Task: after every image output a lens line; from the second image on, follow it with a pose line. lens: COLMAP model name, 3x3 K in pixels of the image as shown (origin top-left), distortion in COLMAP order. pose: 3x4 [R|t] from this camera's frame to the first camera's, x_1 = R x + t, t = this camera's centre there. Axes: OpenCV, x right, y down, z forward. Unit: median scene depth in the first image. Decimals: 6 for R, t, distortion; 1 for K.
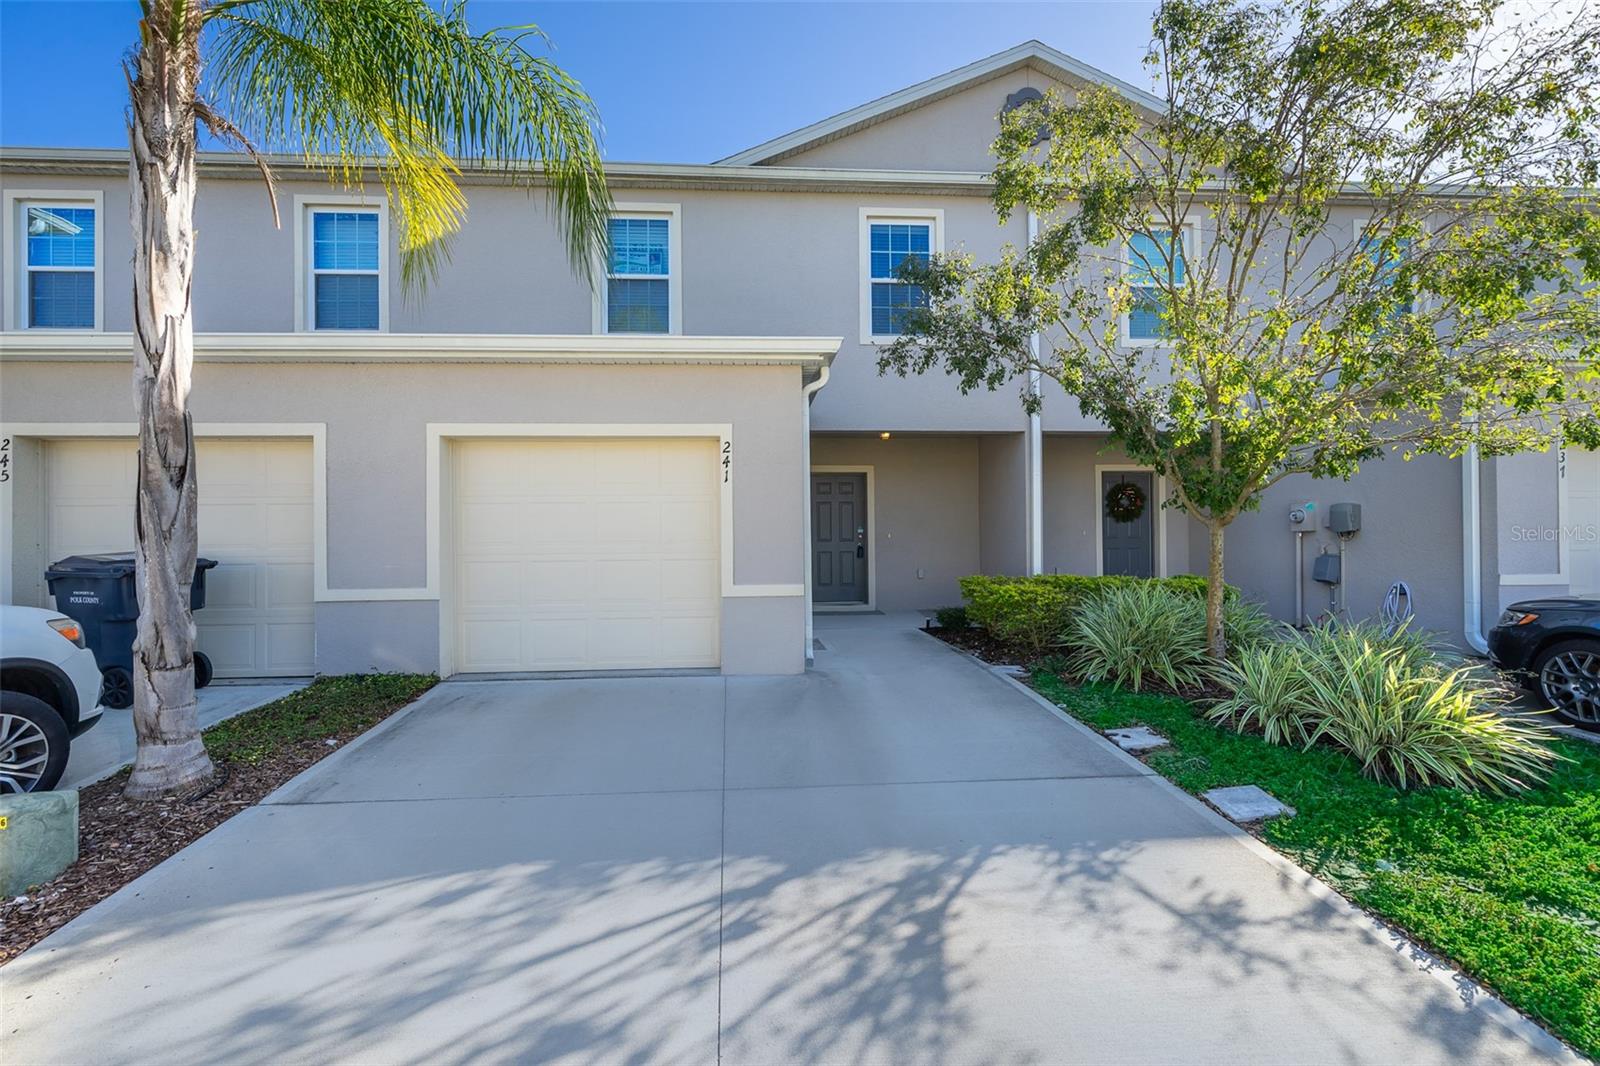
lens RADIAL K [[655.5, 0, 872.8], [0, 655.5, 526.9], [0, 0, 1]] dist [-0.006514, 0.001165]
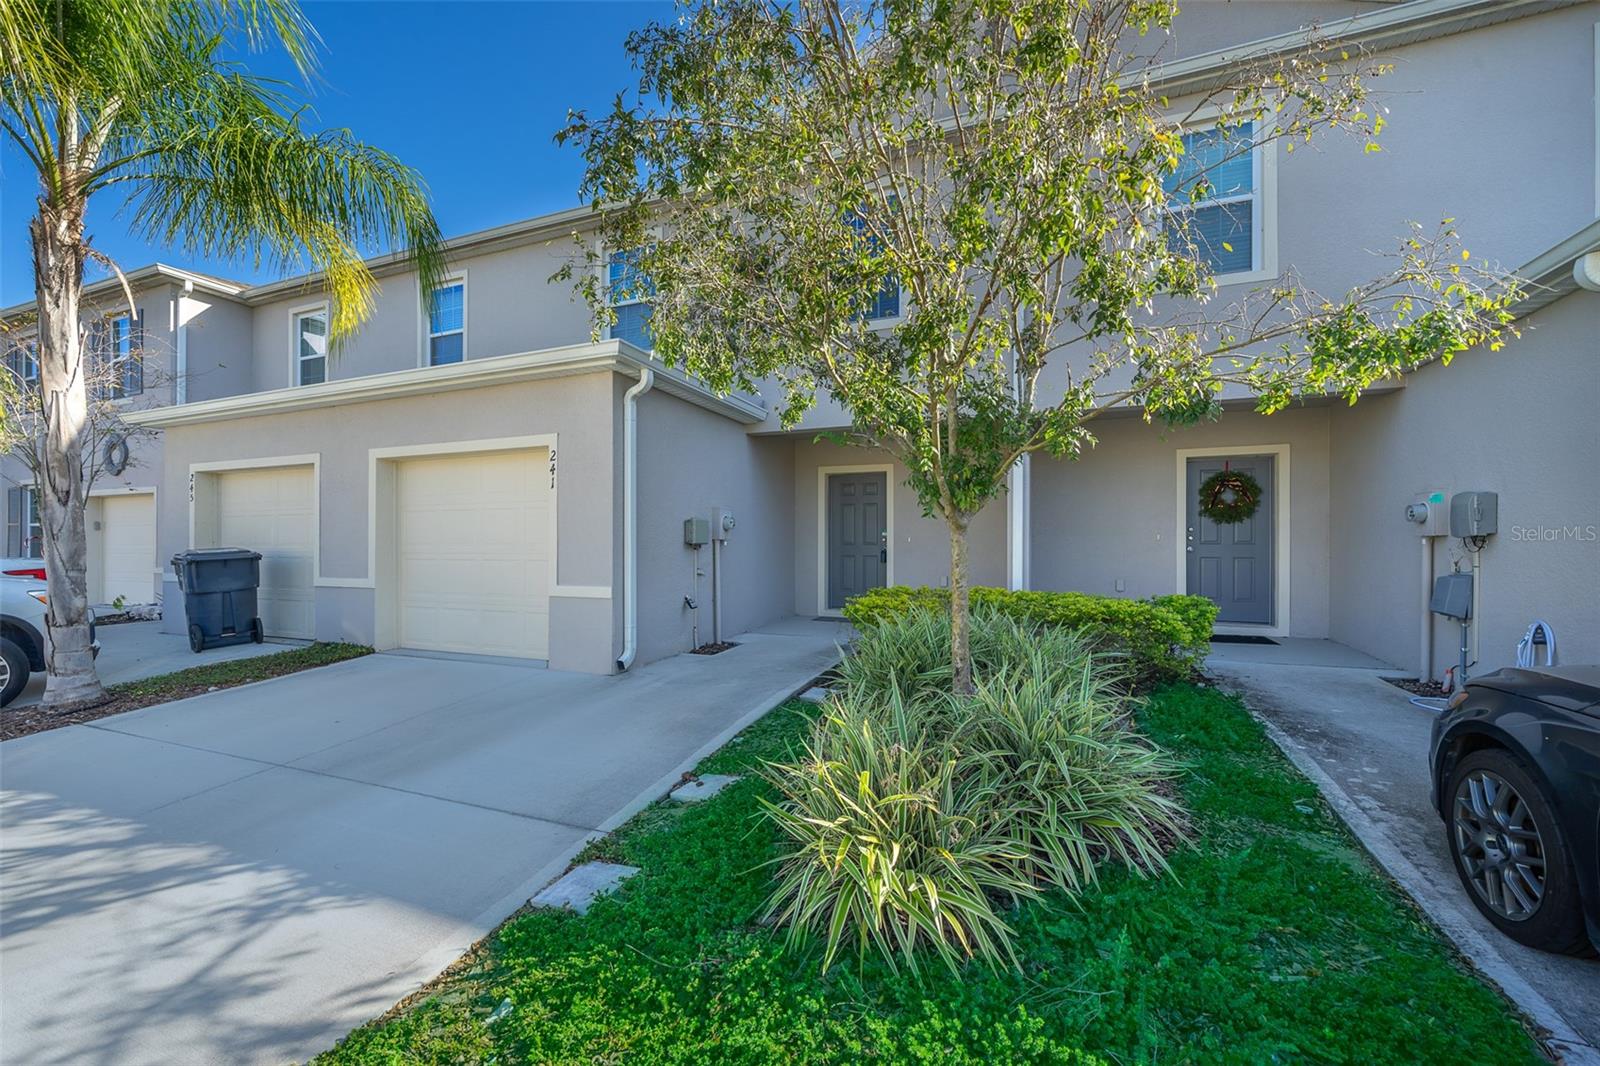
lens RADIAL K [[655.5, 0, 879.8], [0, 655.5, 534.7], [0, 0, 1]] dist [-0.006514, 0.001165]
pose [[0.899913, 0.002970, -0.436059, 1.186703], [0.001638, 0.999947, 0.010191, -0.005145], [0.436066, -0.009885, 0.899860, 0.444478]]
